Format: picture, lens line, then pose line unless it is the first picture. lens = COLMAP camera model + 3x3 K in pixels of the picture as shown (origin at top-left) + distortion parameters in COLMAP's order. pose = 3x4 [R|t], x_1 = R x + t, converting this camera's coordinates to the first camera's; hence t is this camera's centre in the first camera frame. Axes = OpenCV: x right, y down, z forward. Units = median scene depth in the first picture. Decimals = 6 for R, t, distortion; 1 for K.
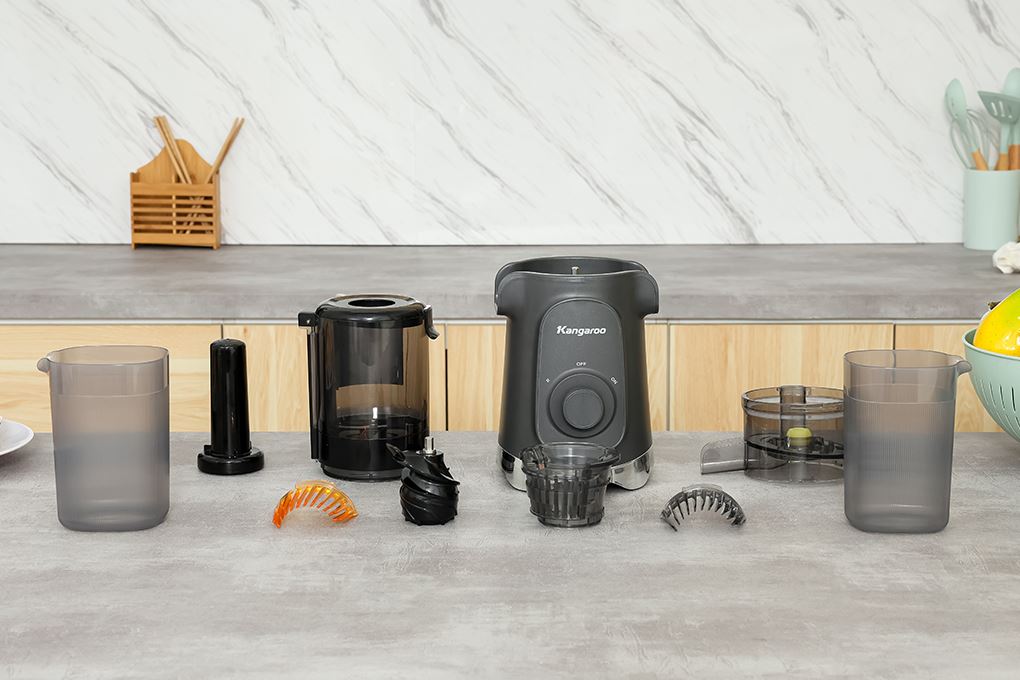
lens RADIAL K [[2142.3, 0, 512.3], [0, 2142.3, 352.1], [0, 0, 1]] dist [0.254866, -0.452415]
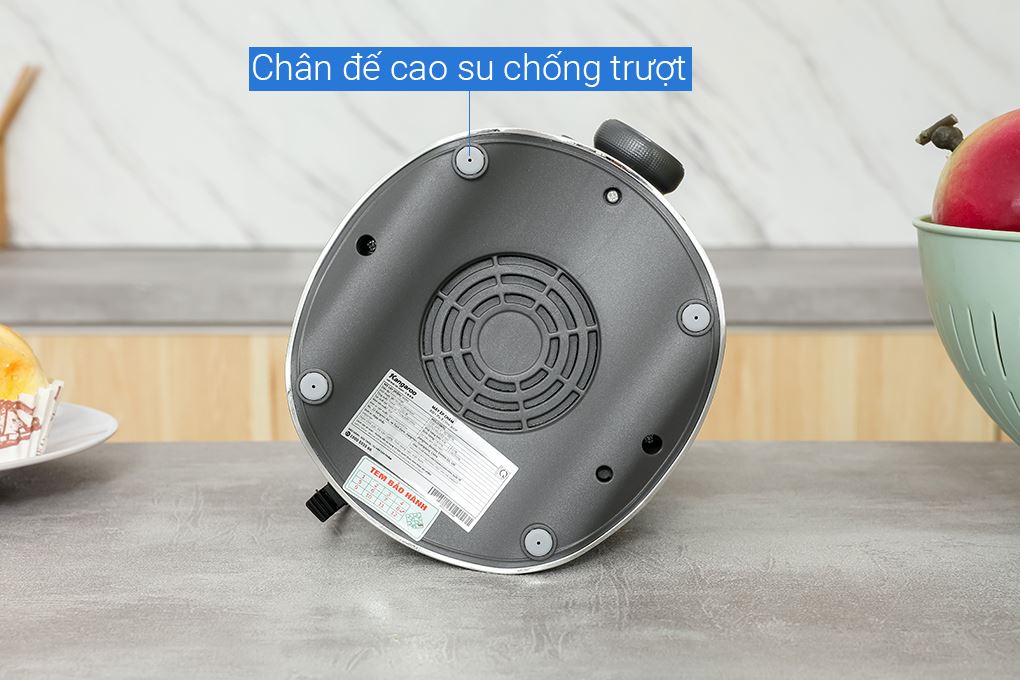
lens RADIAL K [[1991.5, 0, 510.0], [0, 1991.5, 340.0], [0, 0, 1]] dist [0.279758, 0.038076]
pose [[0.999919, -0.000572, 0.012684, 0.019851], [0.001501, 0.997305, -0.073351, 0.029565], [-0.012608, 0.073365, 0.997225, 0.347261]]
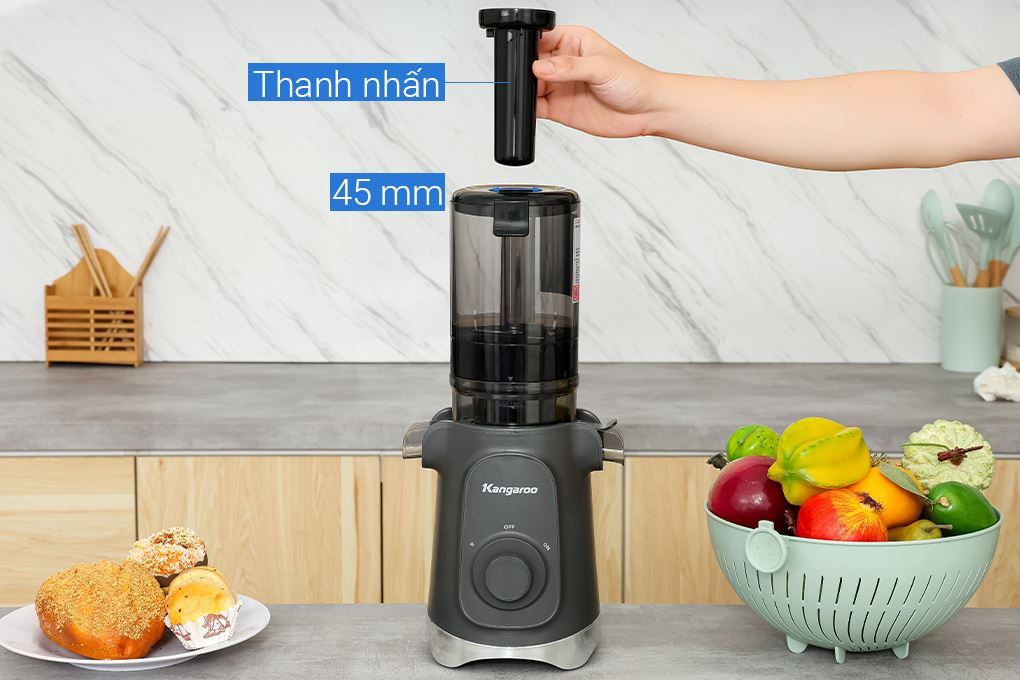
lens RADIAL K [[2142.3, 0, 512.3], [0, 2142.3, 352.1], [0, 0, 1]] dist [0.254866, -0.452415]
pose [[0.999914, 0.002340, 0.012904, 0.011520], [-0.001885, 0.999379, -0.035173, -0.022066], [-0.012978, 0.035146, 0.999298, 0.071323]]
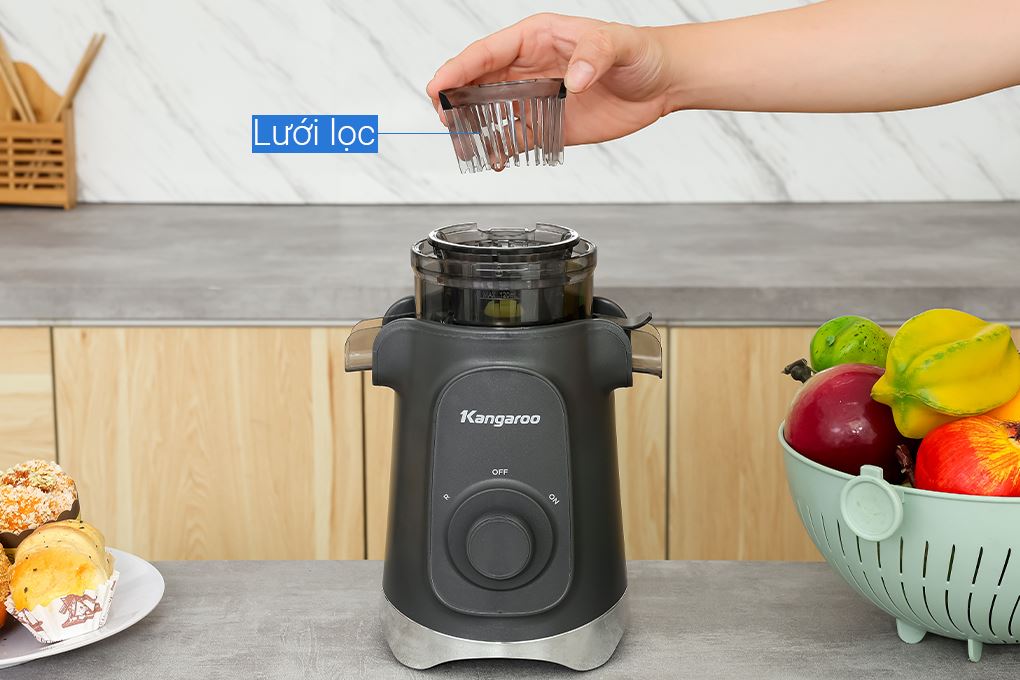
lens RADIAL K [[2262.9, 0, 510.0], [0, 2262.9, 340.0], [0, 0, 1]] dist [0.235558, 0.043329]
pose [[0.999971, -0.000421, -0.007637, 0.021997], [0.000733, 0.999162, 0.040927, -0.035031], [0.007613, -0.040931, 0.999133, 0.206183]]
